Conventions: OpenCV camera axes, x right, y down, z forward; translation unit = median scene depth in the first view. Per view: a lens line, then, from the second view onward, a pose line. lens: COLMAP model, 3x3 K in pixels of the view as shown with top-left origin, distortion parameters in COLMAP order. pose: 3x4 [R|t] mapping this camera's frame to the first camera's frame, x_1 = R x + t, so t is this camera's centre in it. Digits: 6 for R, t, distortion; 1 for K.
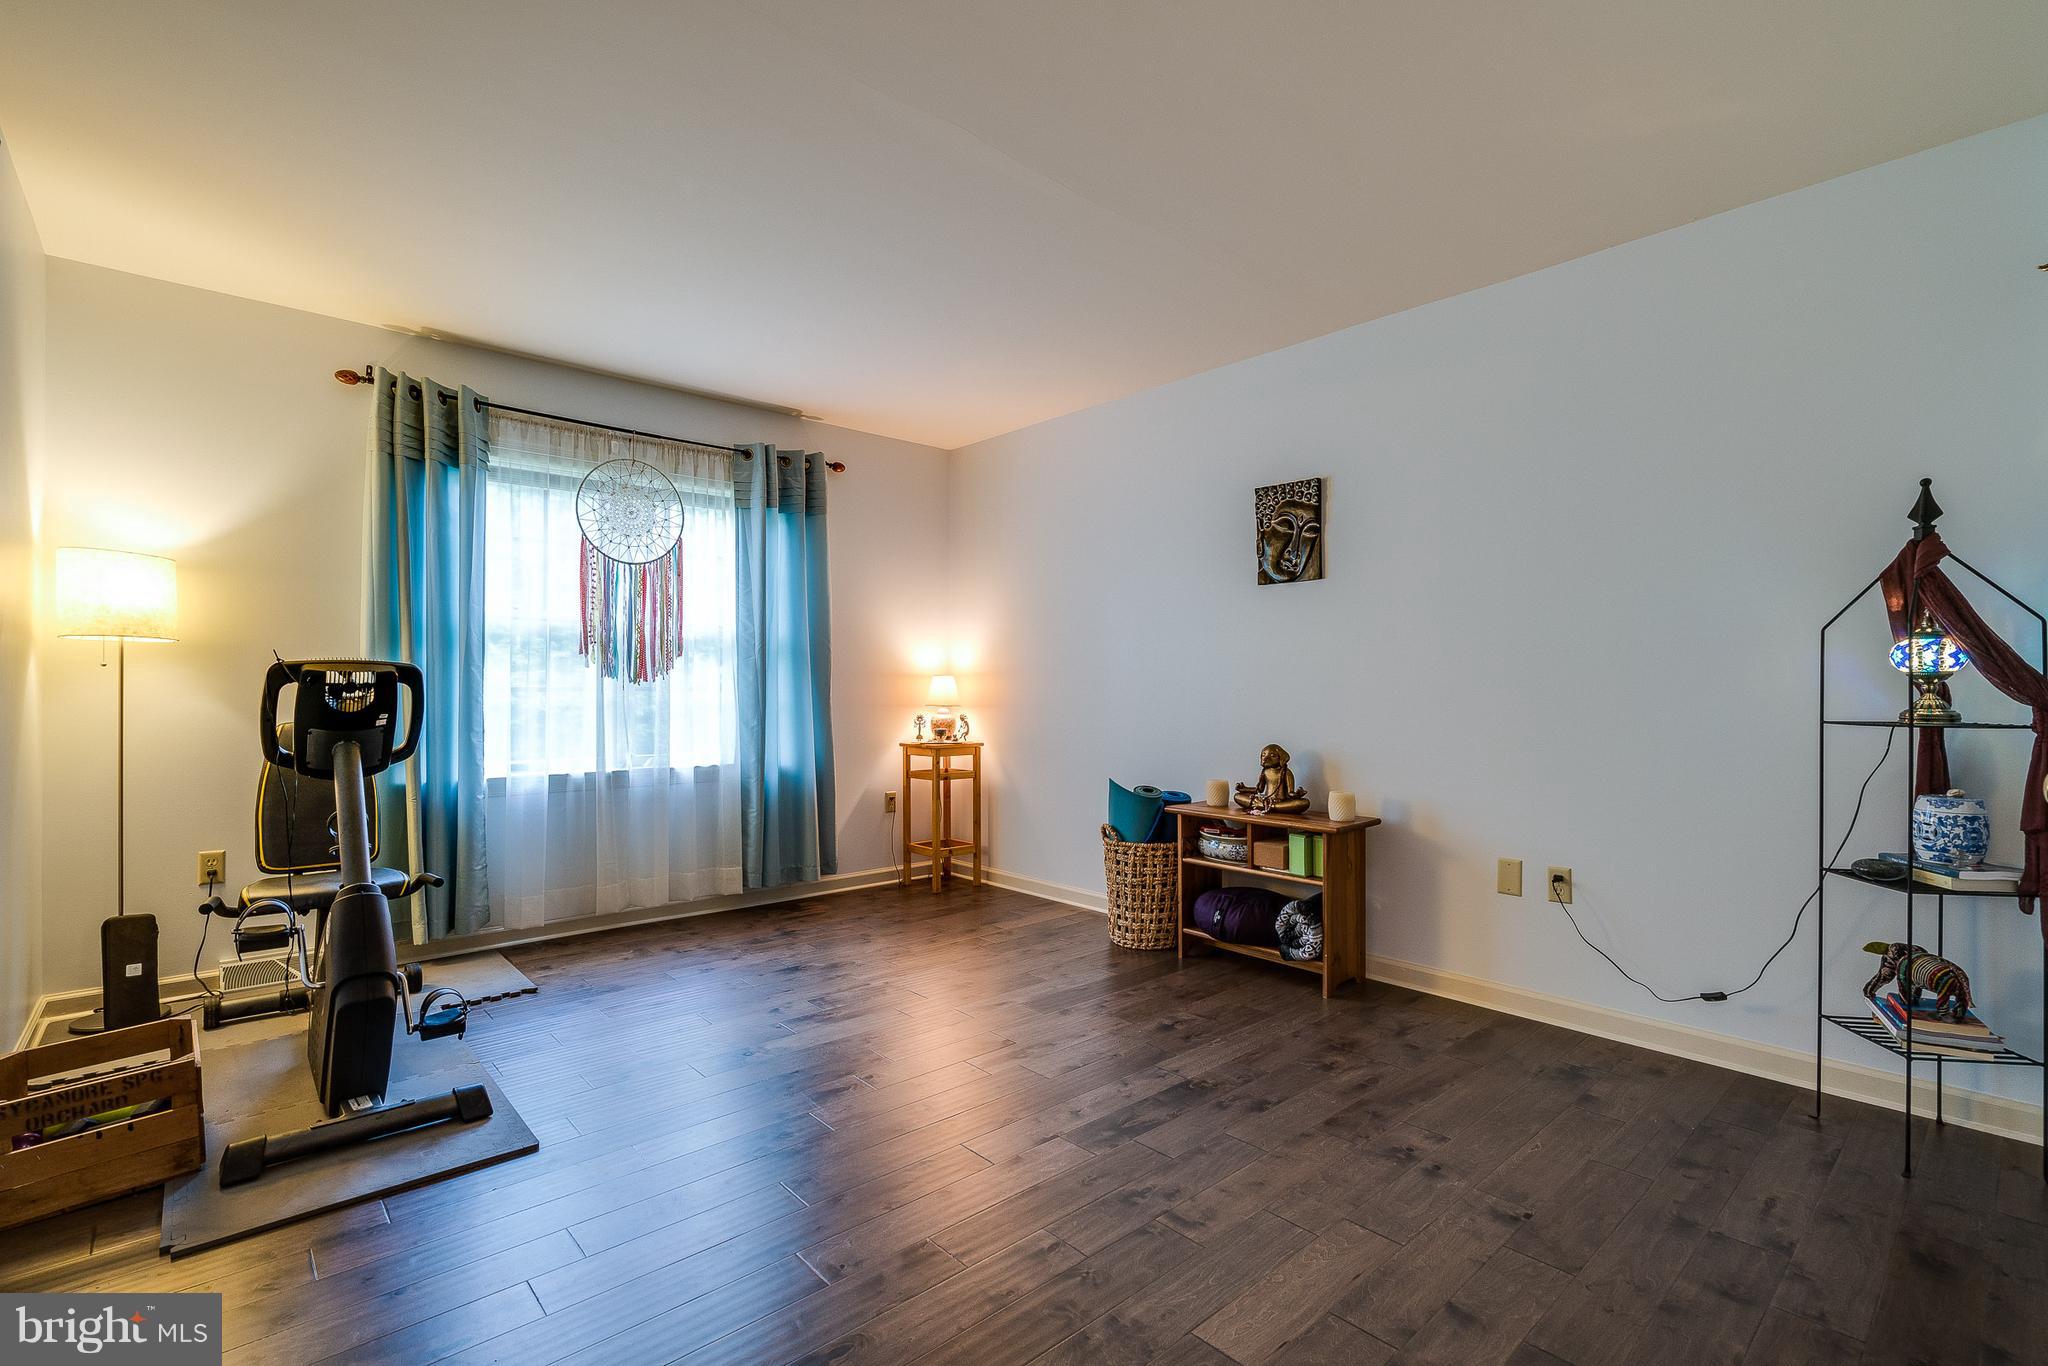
lens RADIAL K [[921.0, 0, 1022.5], [0, 921.0, 690.0], [0, 0, 1]] dist [-0.003079, 0.001082]
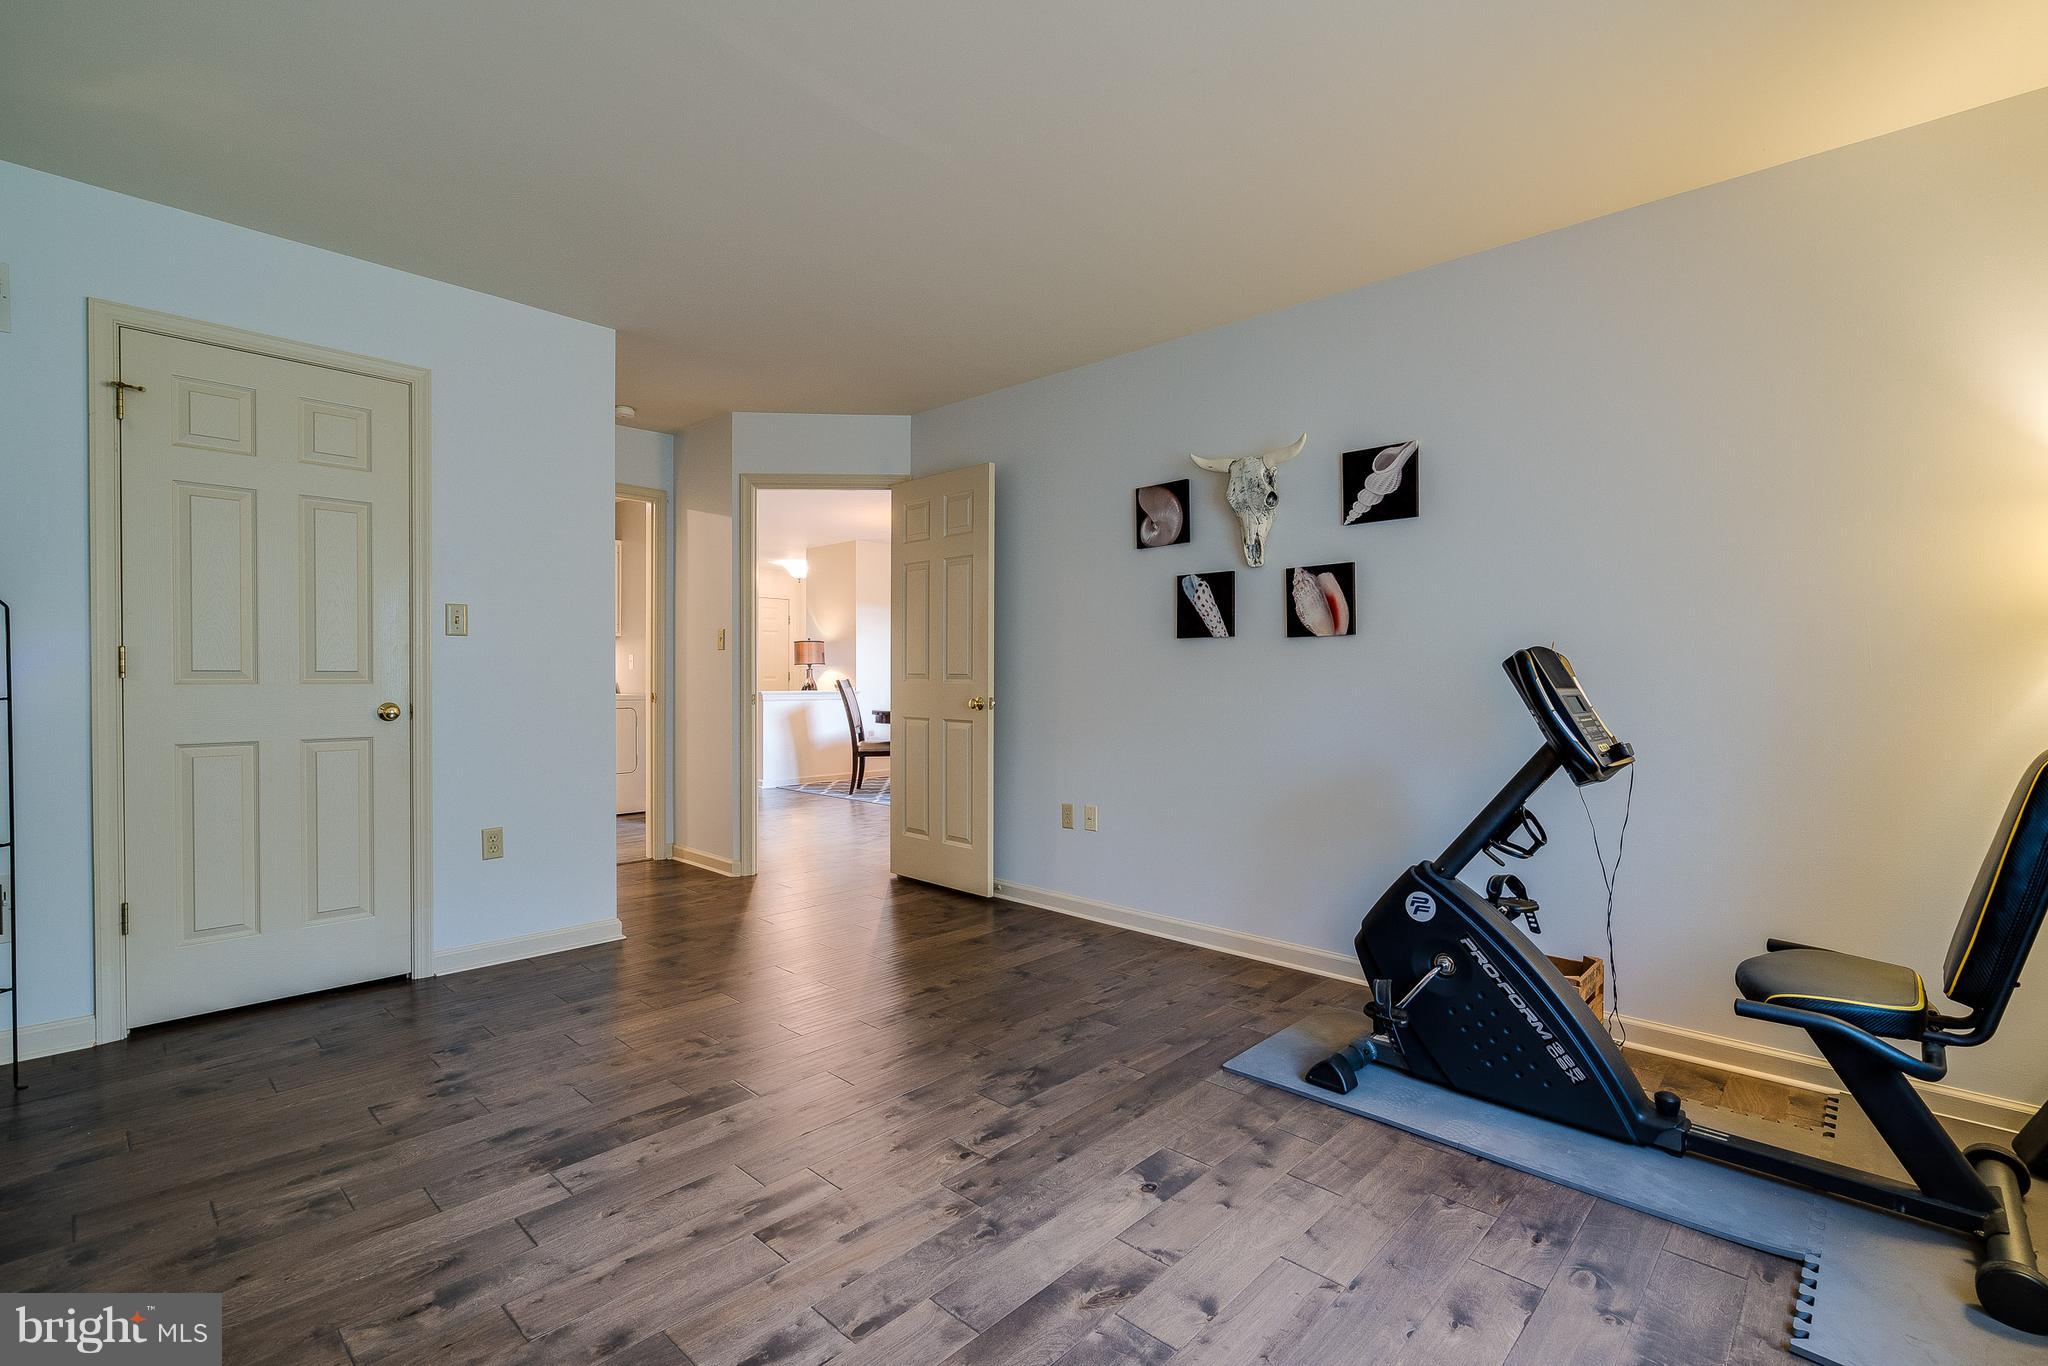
lens RADIAL K [[921.0, 0, 1022.5], [0, 921.0, 690.0], [0, 0, 1]] dist [-0.003079, 0.001082]
pose [[-0.997007, -0.006589, -0.077035, -0.159570], [-0.008175, 0.999761, 0.020295, 0.001288], [0.076883, 0.020864, -0.996822, 1.886367]]
